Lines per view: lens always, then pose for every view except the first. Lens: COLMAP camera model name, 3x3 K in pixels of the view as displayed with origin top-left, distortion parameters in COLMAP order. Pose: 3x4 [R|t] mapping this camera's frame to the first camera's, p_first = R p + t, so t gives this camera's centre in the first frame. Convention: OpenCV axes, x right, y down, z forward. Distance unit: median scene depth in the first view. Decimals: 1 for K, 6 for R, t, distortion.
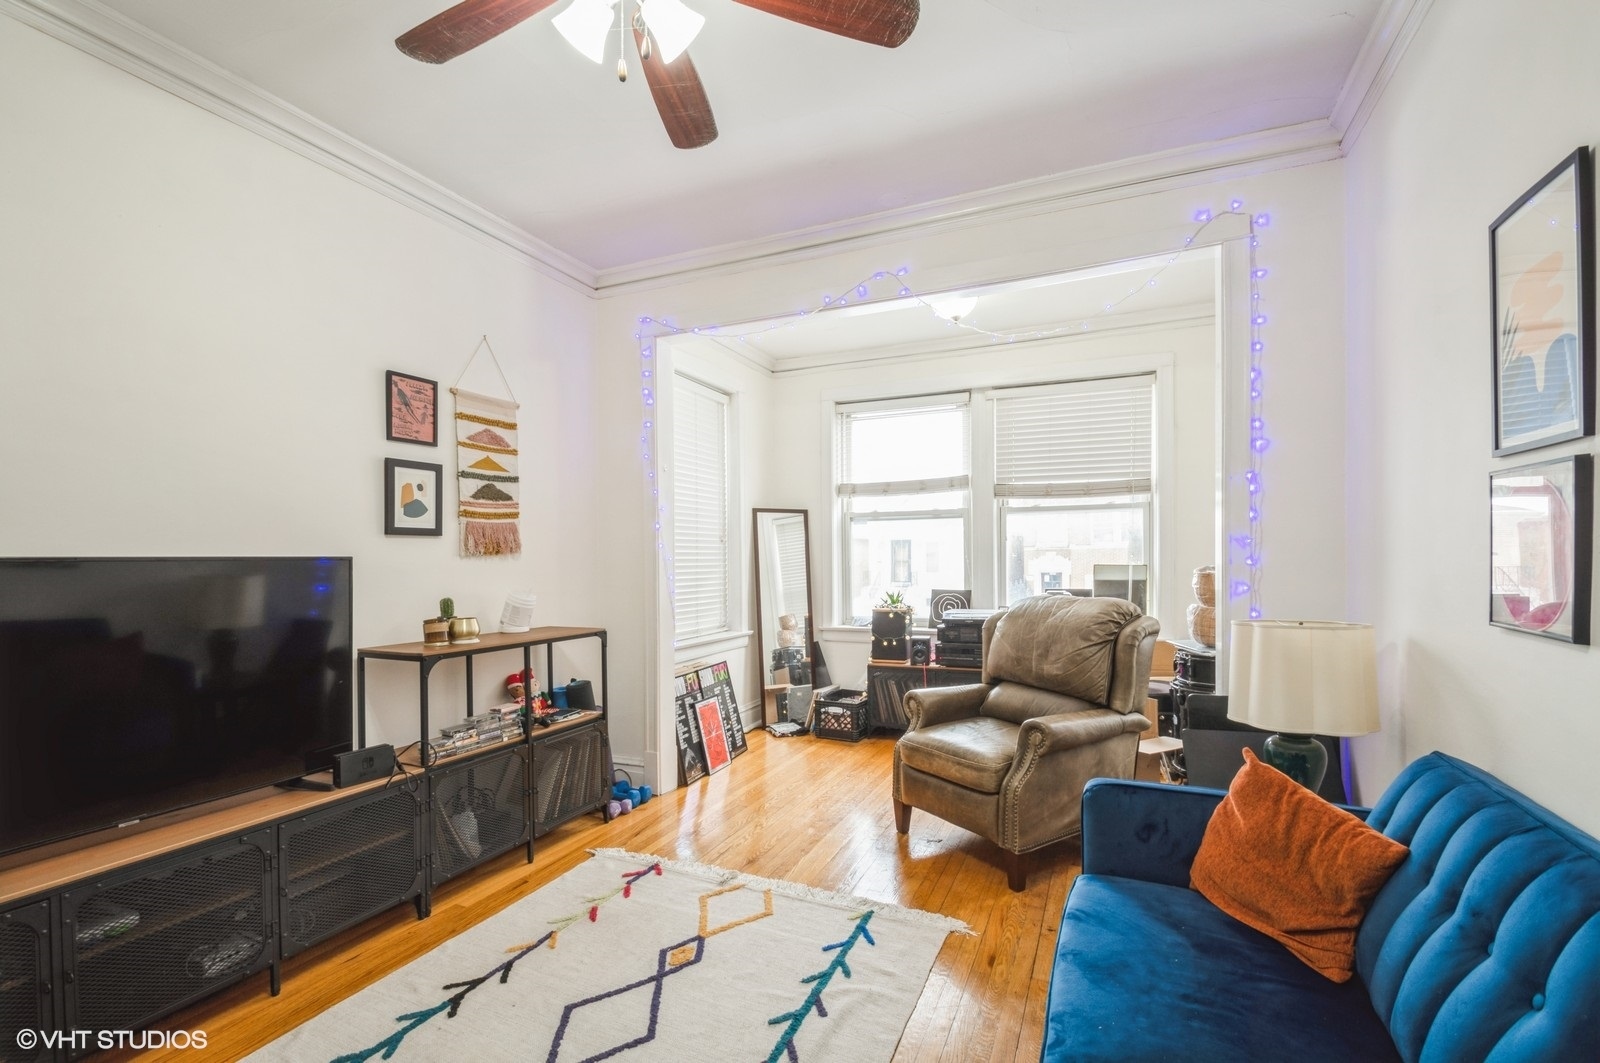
lens RADIAL K [[713.4, 0, 795.3], [0, 713.4, 548.7], [0, 0, 1]] dist [0.001256, -0.002301]
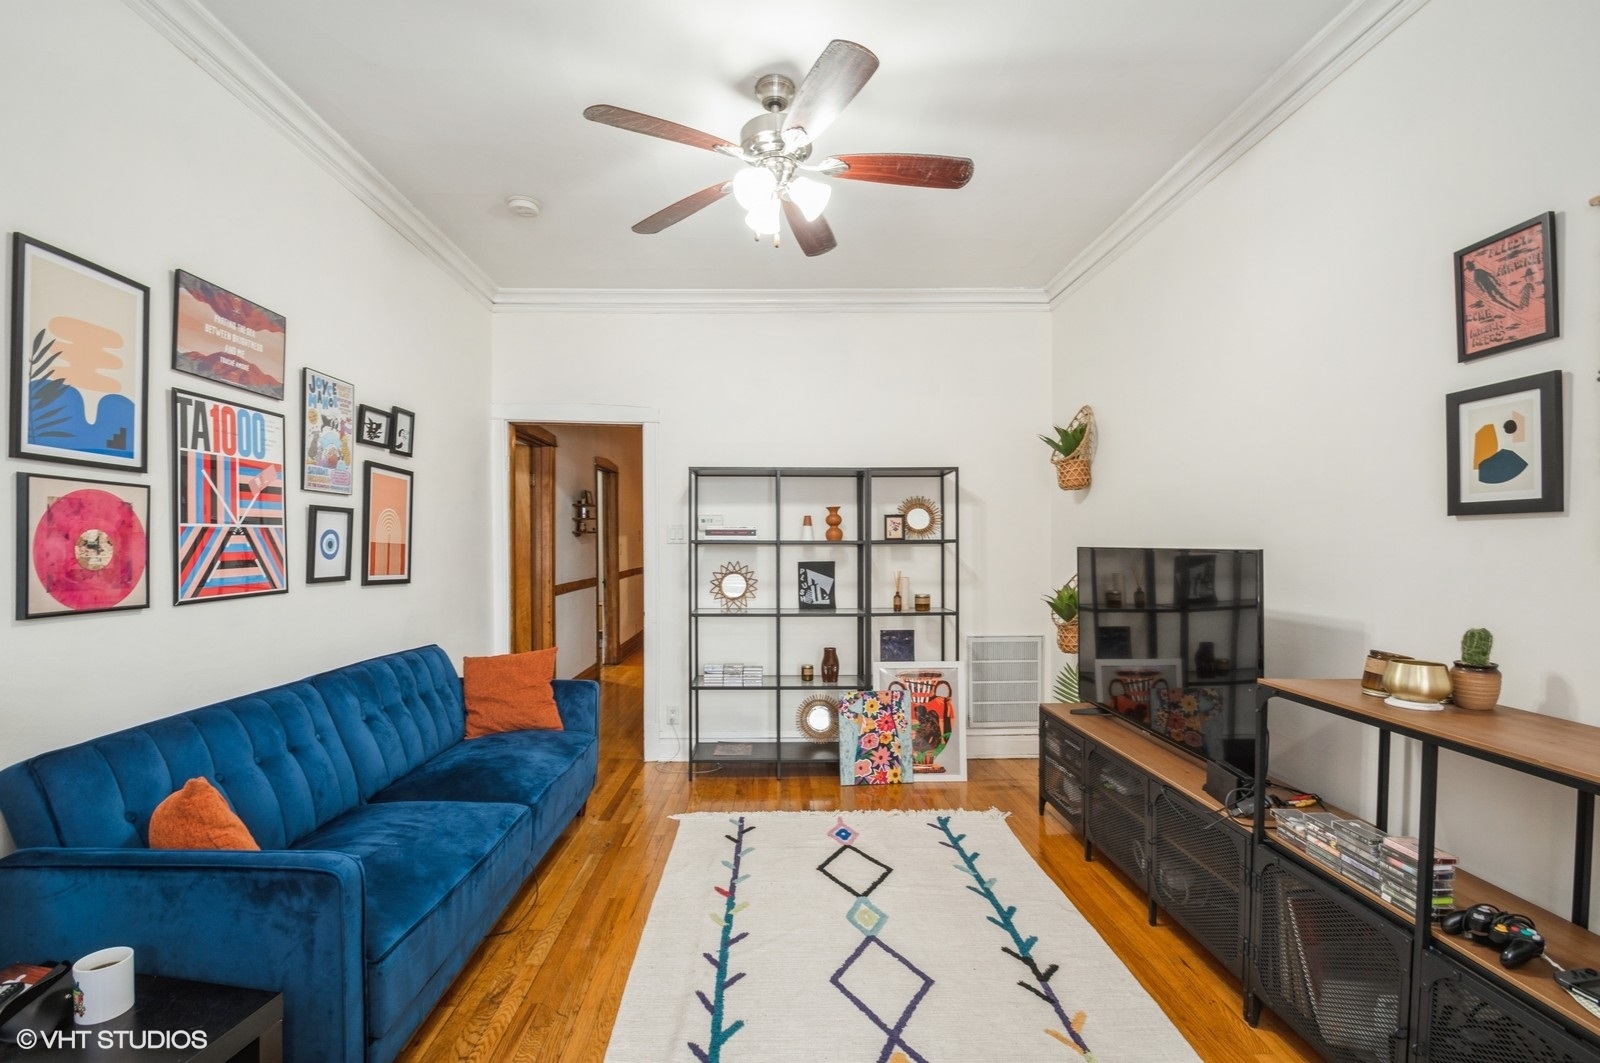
lens RADIAL K [[713.4, 0, 784.1], [0, 713.4, 544.1], [0, 0, 1]] dist [0.001256, -0.002301]
pose [[-0.903302, 0.002857, -0.428997, 0.187985], [0.005387, 0.999975, -0.004684, 0.003716], [0.428972, -0.006542, -0.903294, 1.083460]]
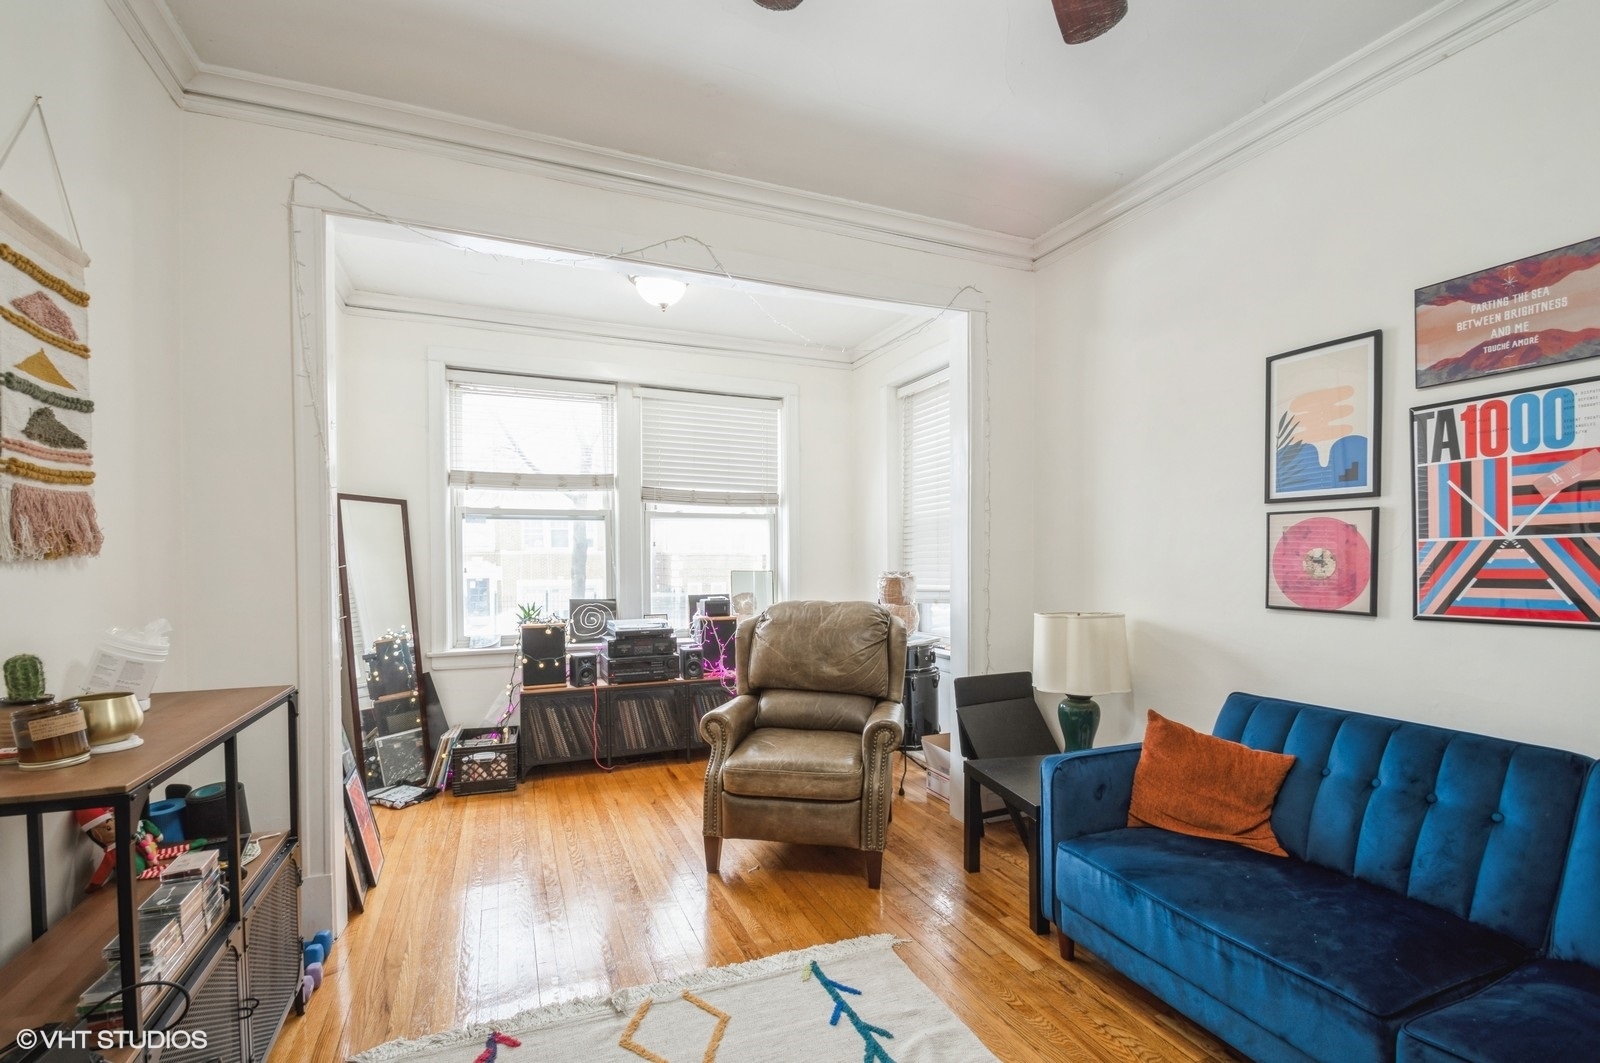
lens RADIAL K [[713.4, 0, 787.6], [0, 713.4, 554.9], [0, 0, 1]] dist [0.001256, -0.002301]
pose [[0.686954, 0.009677, 0.726636, -0.416512], [-0.010863, 0.999936, -0.003048, 0.002114], [-0.726619, -0.005800, 0.687016, 0.304749]]
